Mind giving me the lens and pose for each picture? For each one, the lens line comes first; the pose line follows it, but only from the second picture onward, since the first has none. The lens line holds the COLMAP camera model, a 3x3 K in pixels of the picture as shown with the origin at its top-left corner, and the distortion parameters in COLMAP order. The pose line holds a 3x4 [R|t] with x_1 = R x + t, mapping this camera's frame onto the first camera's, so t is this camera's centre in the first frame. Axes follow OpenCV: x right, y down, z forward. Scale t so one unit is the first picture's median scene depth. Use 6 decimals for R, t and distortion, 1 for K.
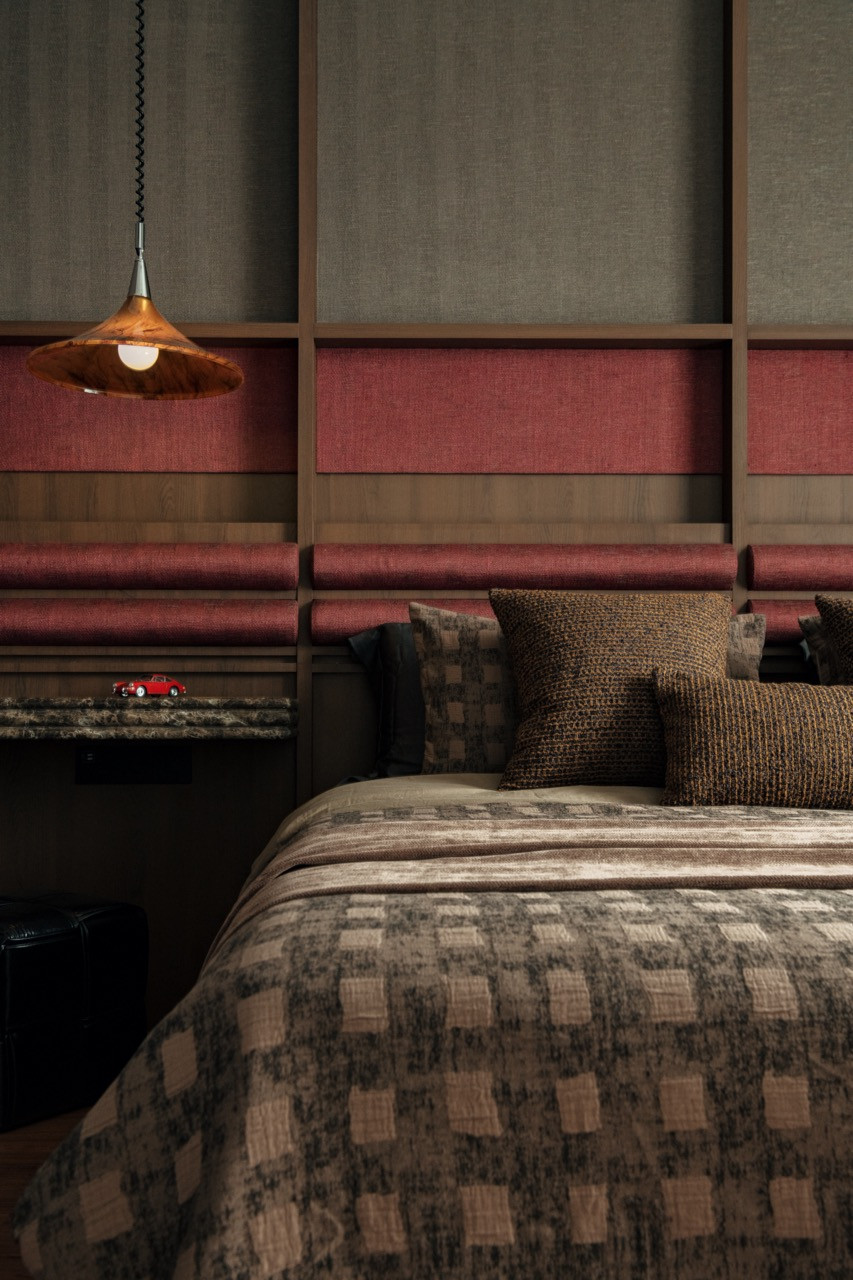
lens RADIAL K [[1277.3, 0, 425.9], [0, 1277.3, 655.7], [0, 0, 1]] dist [0.026391, -0.032539]
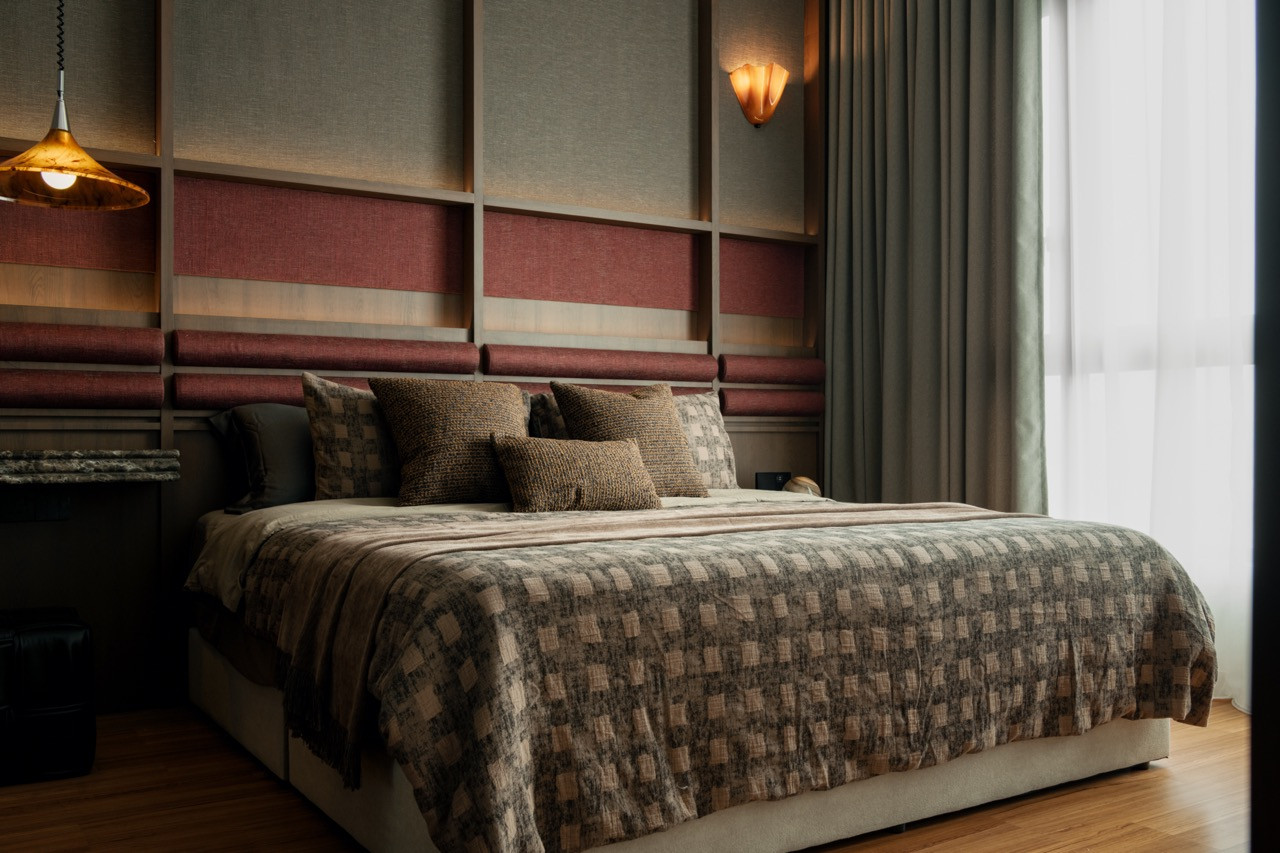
lens RADIAL K [[1143.2, 0, 640.0], [0, 1143.2, 426.5], [0, 0, 1]] dist [0.003689, -0.014780]
pose [[0.848152, 0.001239, 0.529752, -0.885039], [-0.006309, 0.999950, 0.007762, -0.006769], [-0.529716, -0.009926, 0.848117, -0.656826]]
